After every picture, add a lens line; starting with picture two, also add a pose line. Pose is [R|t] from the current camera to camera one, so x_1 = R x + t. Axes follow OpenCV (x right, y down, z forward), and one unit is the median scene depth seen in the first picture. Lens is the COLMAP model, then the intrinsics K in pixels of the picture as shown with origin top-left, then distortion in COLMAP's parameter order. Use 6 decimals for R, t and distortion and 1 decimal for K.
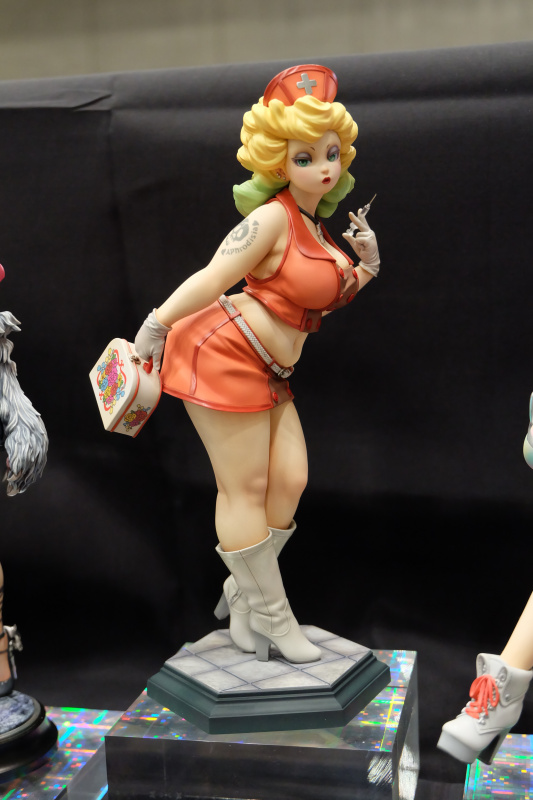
lens RADIAL K [[1105.9, 0, 270.3], [0, 1105.9, 394.5], [0, 0, 1]] dist [-0.002215, 0.000000]
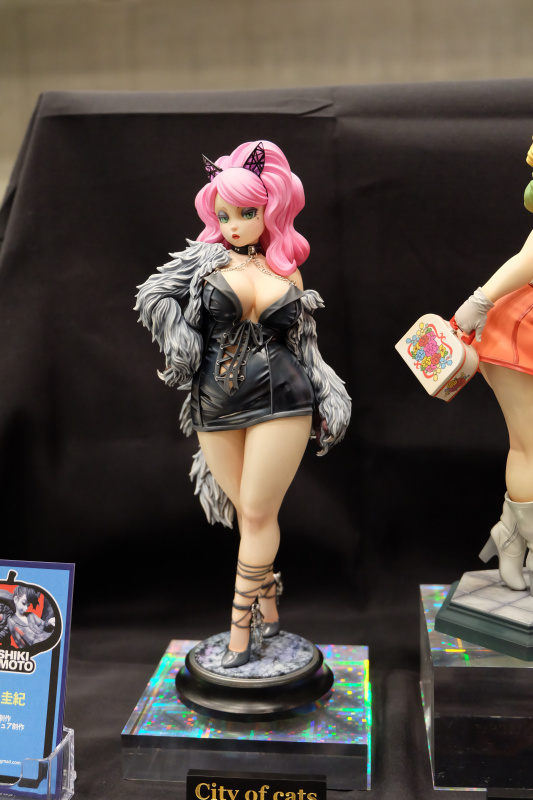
lens RADIAL K [[924.0, 0, 249.6], [0, 924.0, 394.6], [0, 0, 1]] dist [-0.031347, 0.000000]
pose [[0.994074, -0.000235, 0.108703, -0.425186], [-0.000971, 0.999939, 0.011044, 0.021000], [-0.108699, -0.011085, 0.994013, 0.087894]]
